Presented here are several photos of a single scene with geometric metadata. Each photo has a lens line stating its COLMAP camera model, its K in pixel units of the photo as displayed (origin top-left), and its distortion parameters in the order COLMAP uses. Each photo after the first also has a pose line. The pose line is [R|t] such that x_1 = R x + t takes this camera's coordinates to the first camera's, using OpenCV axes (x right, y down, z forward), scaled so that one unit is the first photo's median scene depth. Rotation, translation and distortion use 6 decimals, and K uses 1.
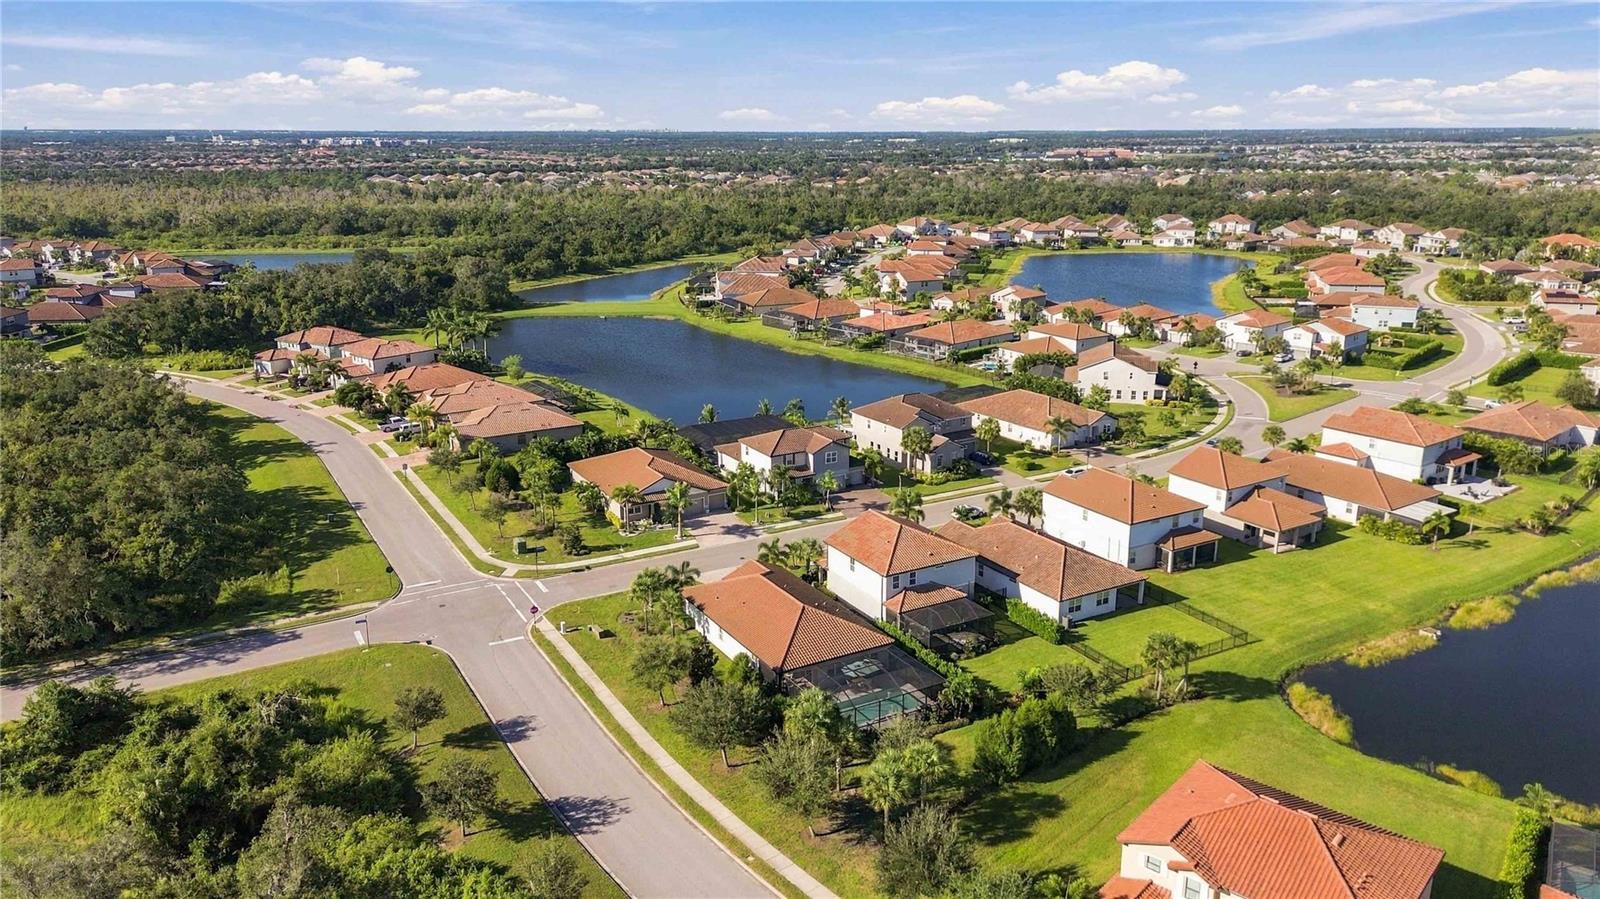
lens RADIAL K [[1133.7, 0, 794.0], [0, 1133.7, 450.8], [0, 0, 1]] dist [0.080699, -0.087155]
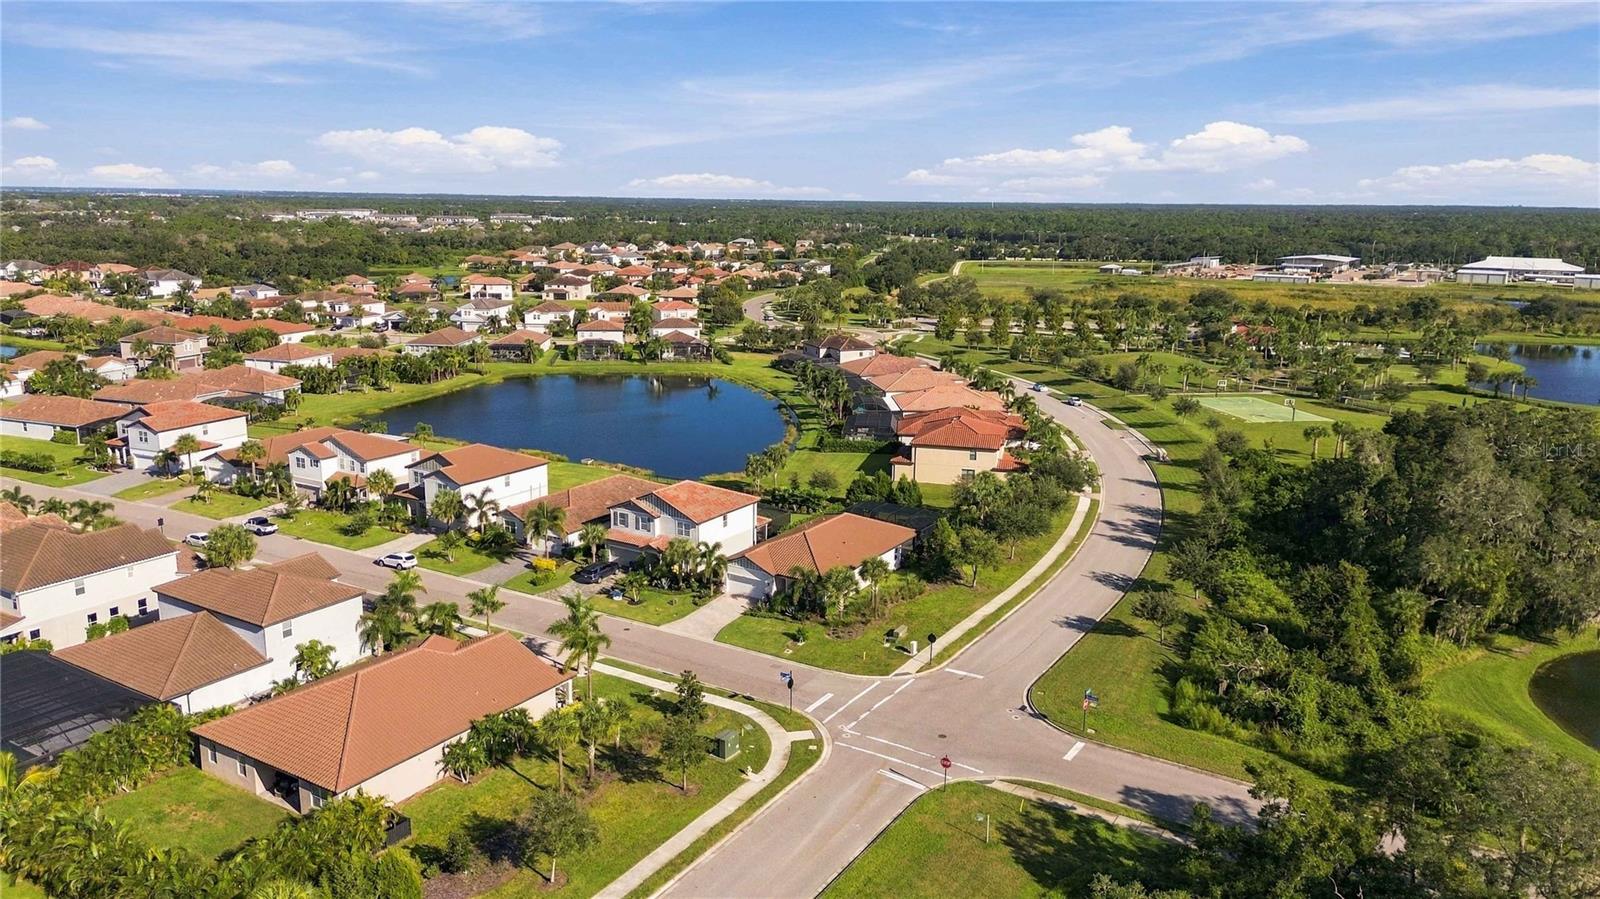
lens RADIAL K [[1133.7, 0, 794.0], [0, 1133.7, 450.8], [0, 0, 1]] dist [0.080699, -0.087155]
pose [[-0.466806, -0.196381, 0.862280, -0.752827], [0.229661, 0.914662, 0.332641, -0.252906], [-0.854019, 0.353310, -0.381868, 1.150898]]
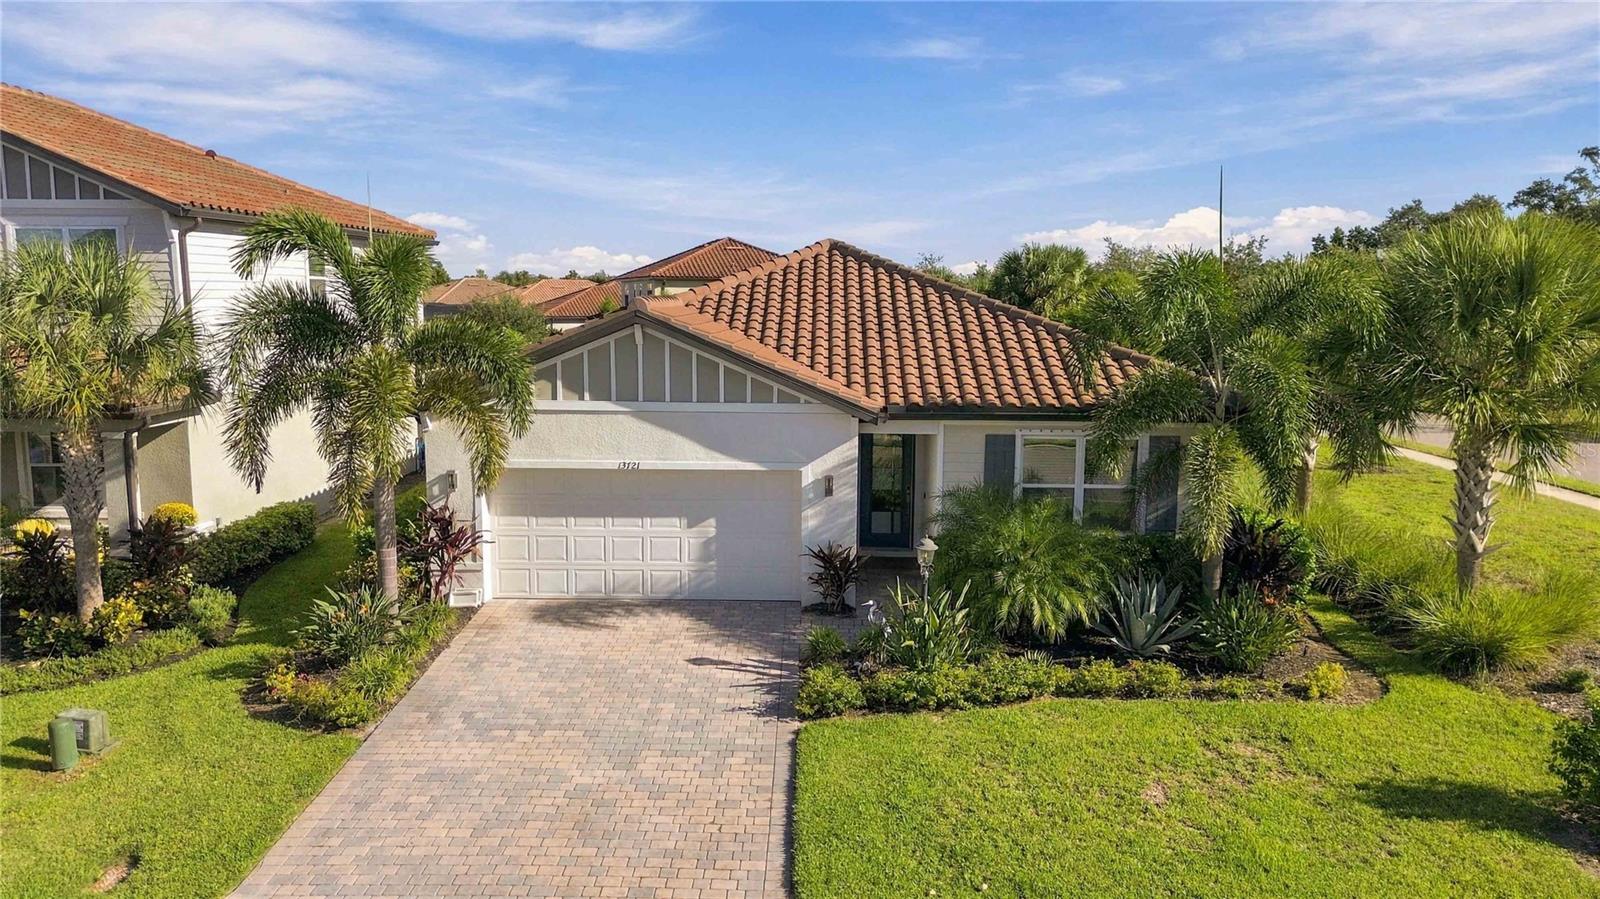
lens RADIAL K [[1133.7, 0, 794.0], [0, 1133.7, 450.8], [0, 0, 1]] dist [0.080699, -0.087155]
pose [[-0.851875, -0.076323, 0.518154, -0.109400], [0.137589, 0.921965, 0.362008, 0.059180], [-0.505349, 0.379678, -0.774898, 0.979983]]
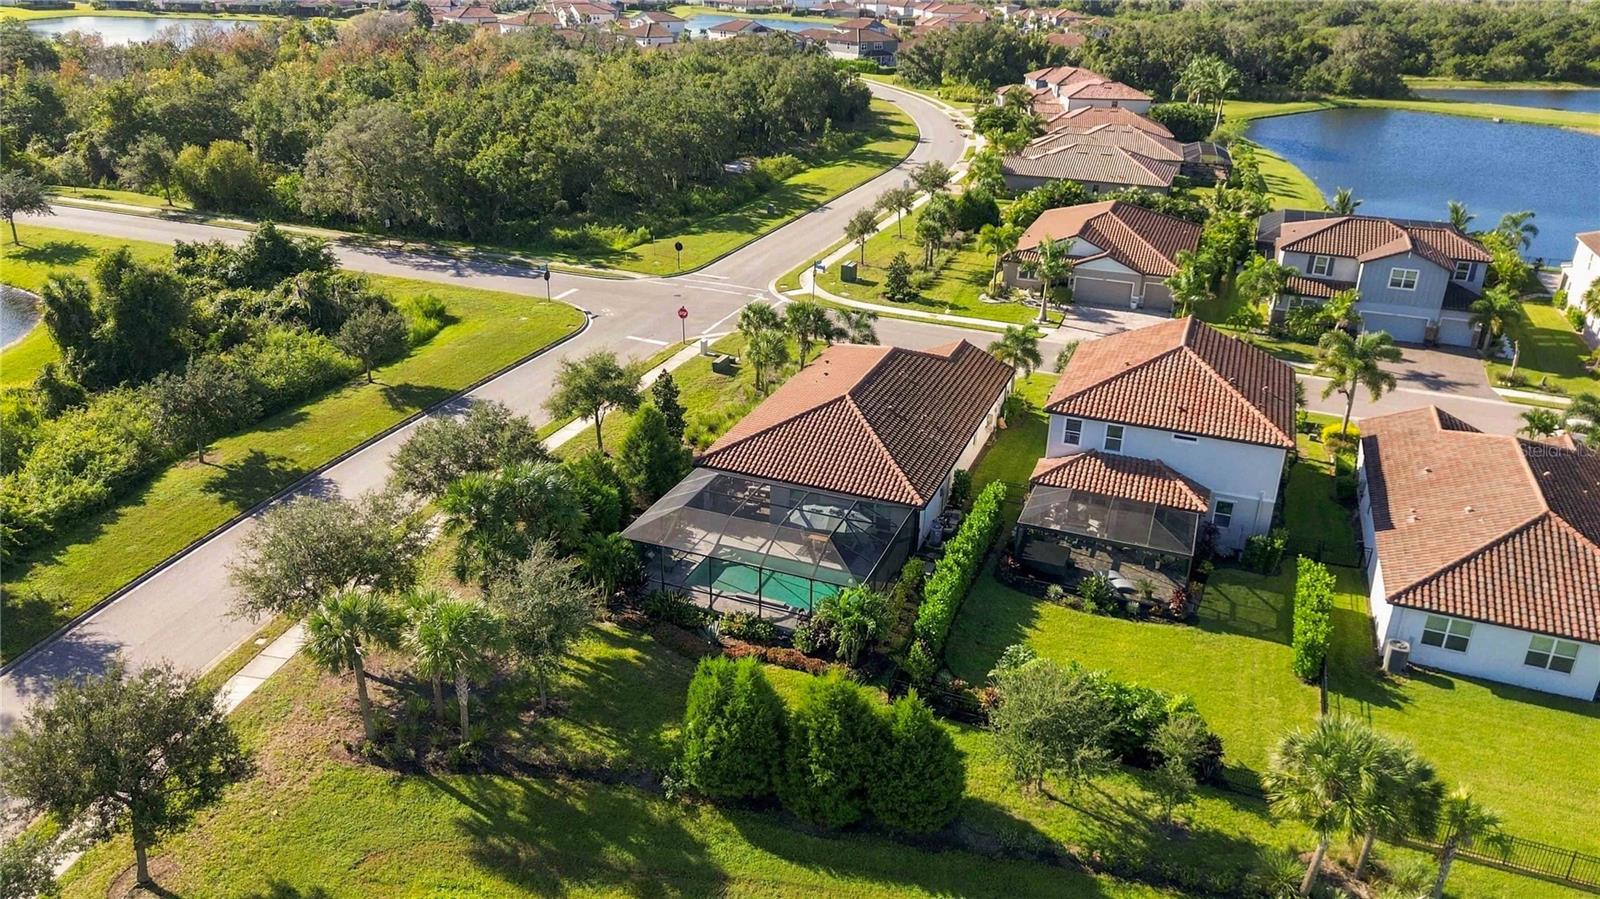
lens RADIAL K [[1133.7, 0, 794.0], [0, 1133.7, 450.8], [0, 0, 1]] dist [0.080699, -0.087155]
pose [[0.620603, 0.331089, -0.710796, 0.320698], [-0.236277, 0.943312, 0.233099, 0.027949], [0.747679, 0.023283, 0.663652, 0.470963]]
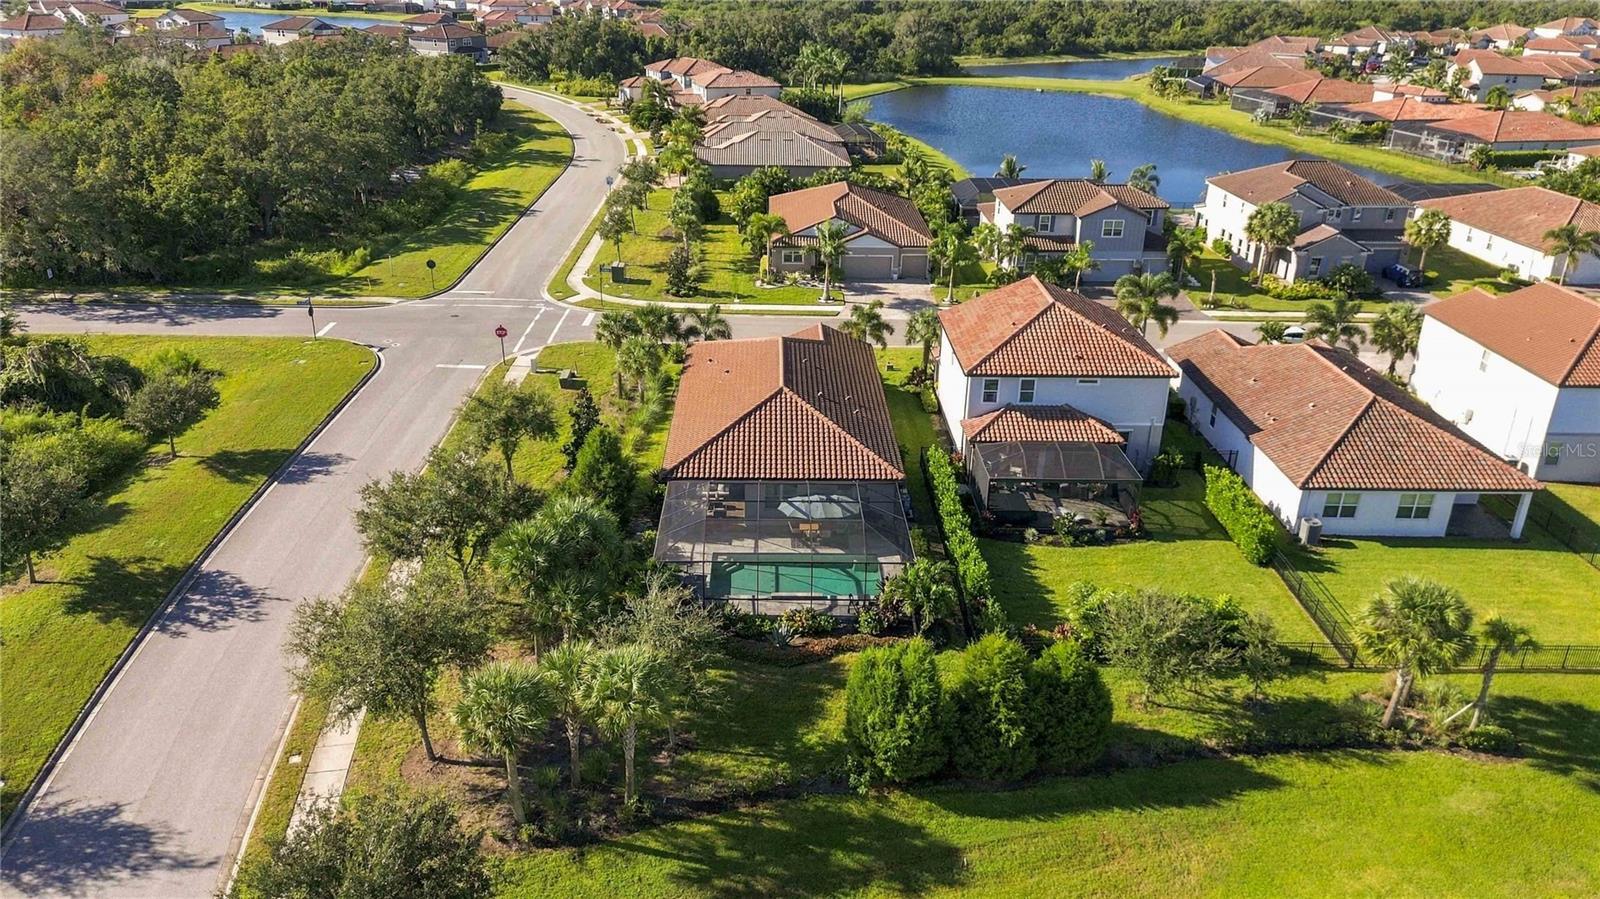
lens RADIAL K [[1133.7, 0, 794.0], [0, 1133.7, 450.8], [0, 0, 1]] dist [0.080699, -0.087155]
pose [[0.874749, 0.210879, -0.436285, 0.215822], [-0.150536, 0.974054, 0.168987, 0.053875], [0.460601, -0.082145, 0.883798, 0.379854]]
